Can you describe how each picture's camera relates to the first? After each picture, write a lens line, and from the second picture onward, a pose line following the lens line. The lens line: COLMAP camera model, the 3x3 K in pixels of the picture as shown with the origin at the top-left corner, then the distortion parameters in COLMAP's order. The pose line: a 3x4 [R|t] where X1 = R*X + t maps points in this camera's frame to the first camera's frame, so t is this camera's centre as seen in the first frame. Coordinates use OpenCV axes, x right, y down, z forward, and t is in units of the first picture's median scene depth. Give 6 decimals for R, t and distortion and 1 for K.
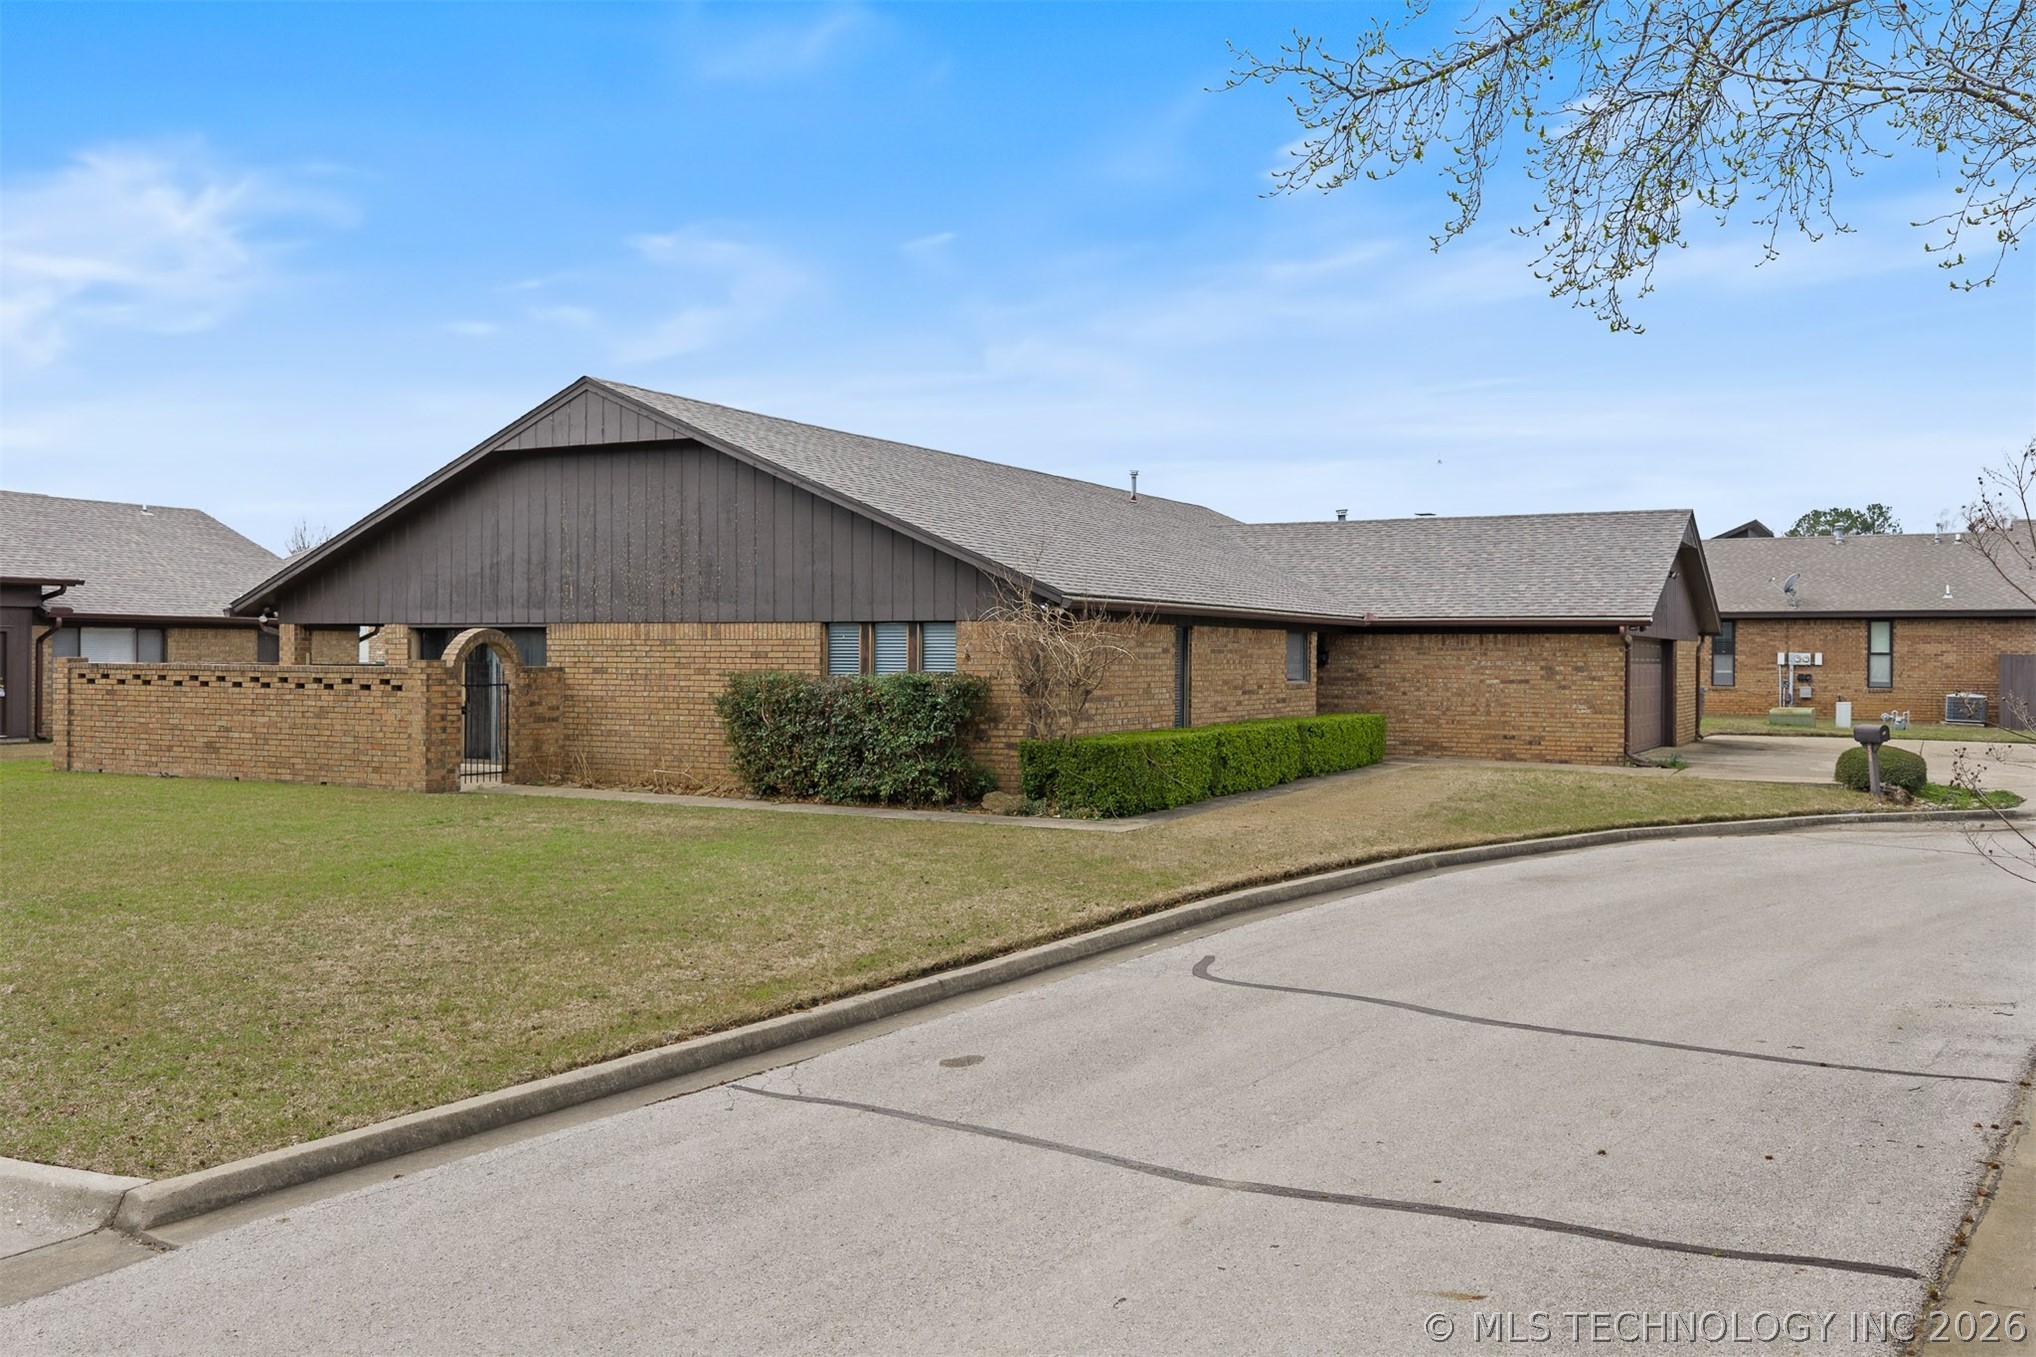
lens RADIAL K [[1717.9, 0, 1016.8], [0, 1717.9, 674.0], [0, 0, 1]] dist [0.021064, -0.043742]
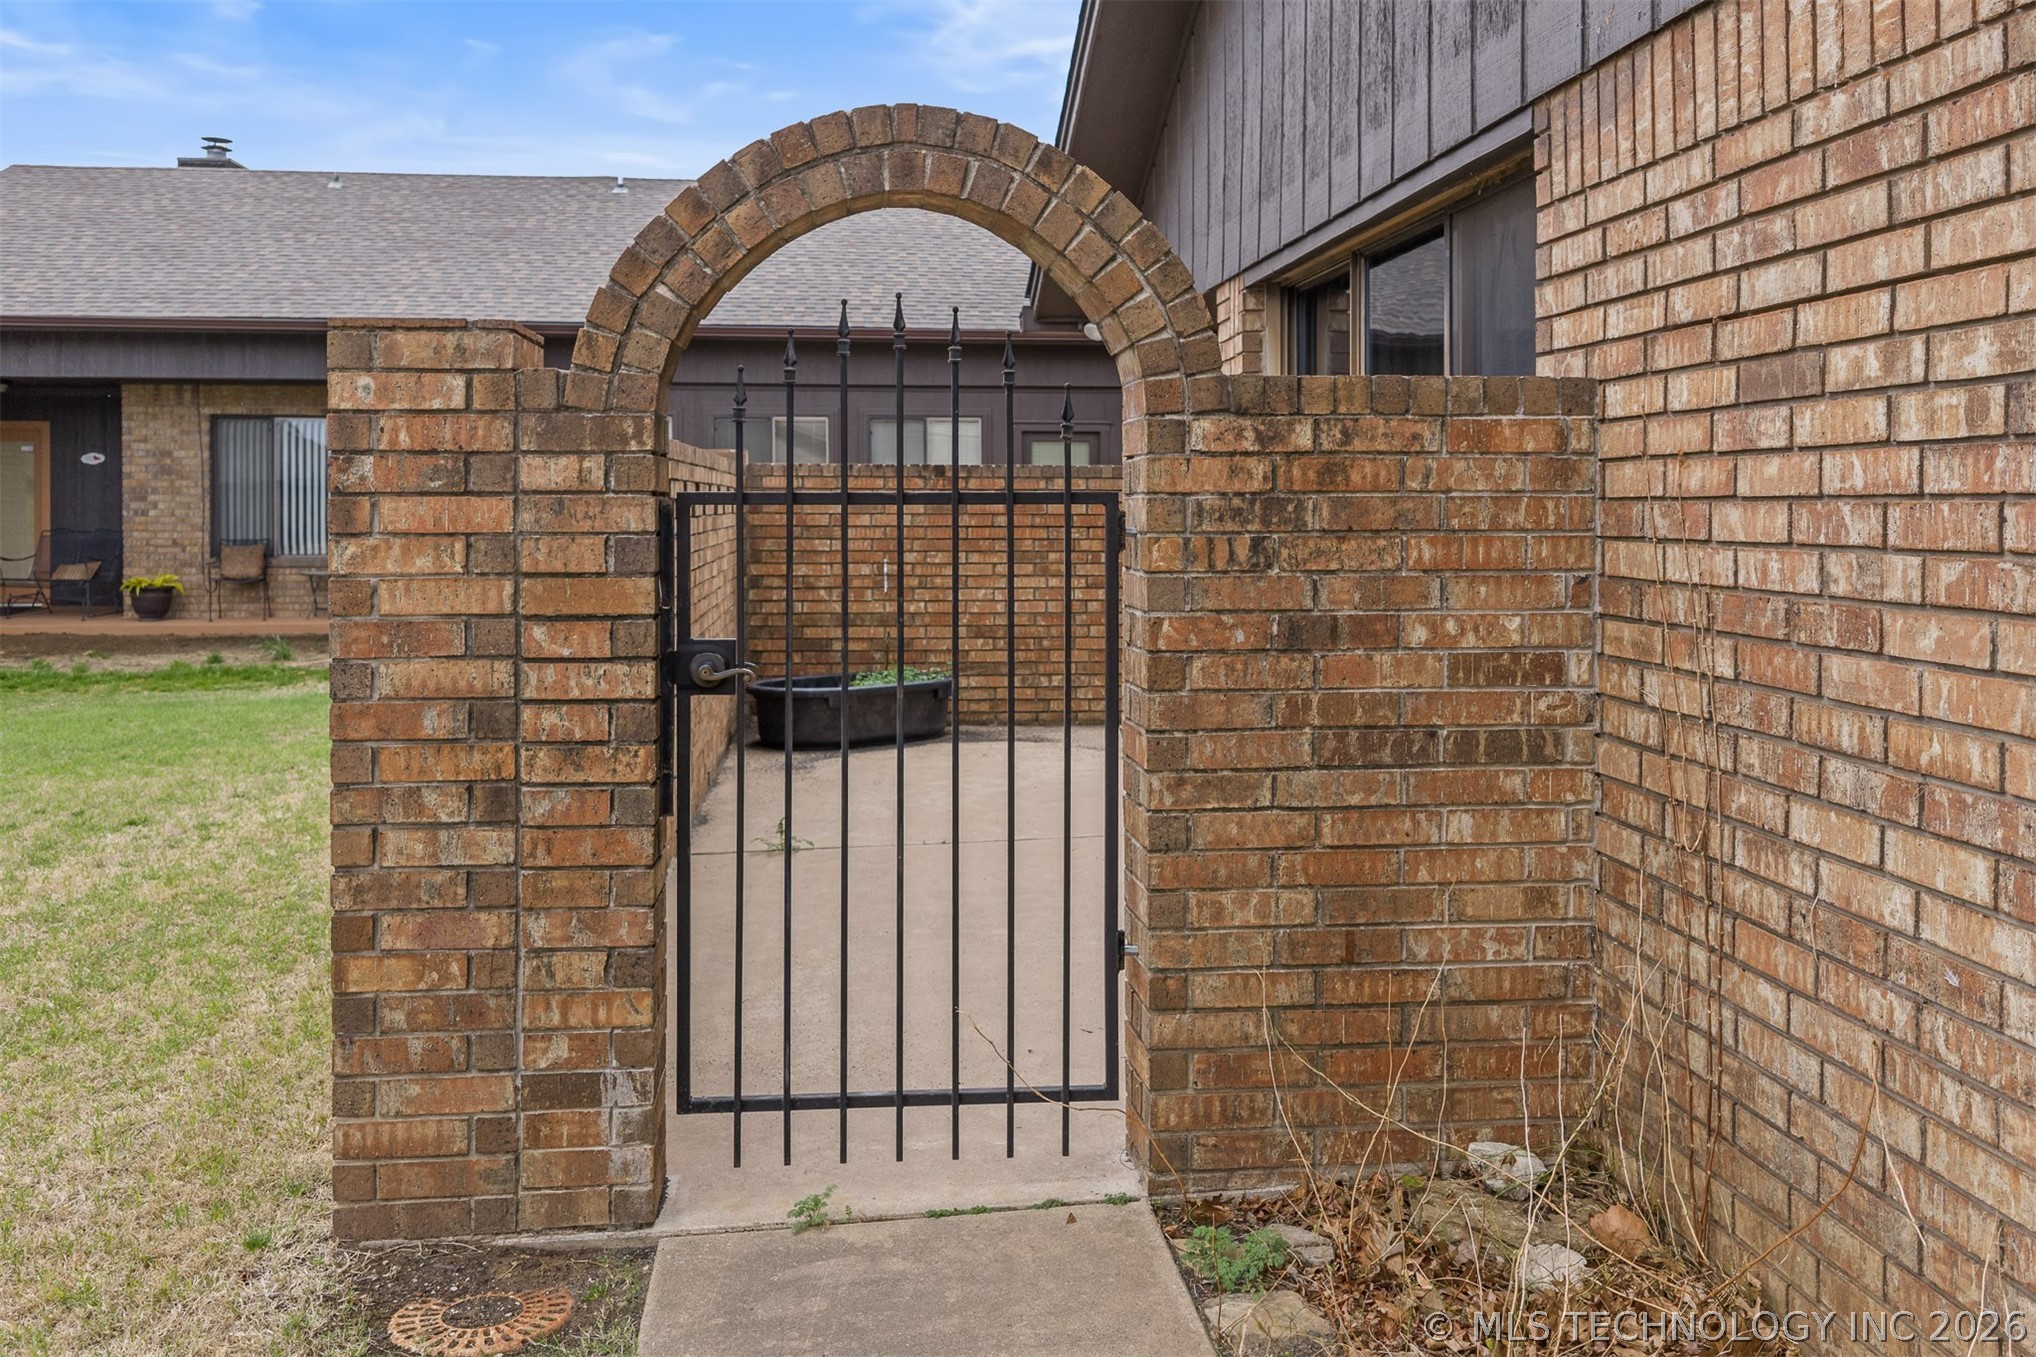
lens RADIAL K [[1717.9, 0, 1017.0], [0, 1717.9, 677.3], [0, 0, 1]] dist [0.021064, -0.043742]
pose [[0.605586, 0.074873, -0.792250, -0.182453], [-0.008500, 0.996116, 0.087642, 0.008495], [0.795734, -0.046341, 0.603870, 0.894170]]
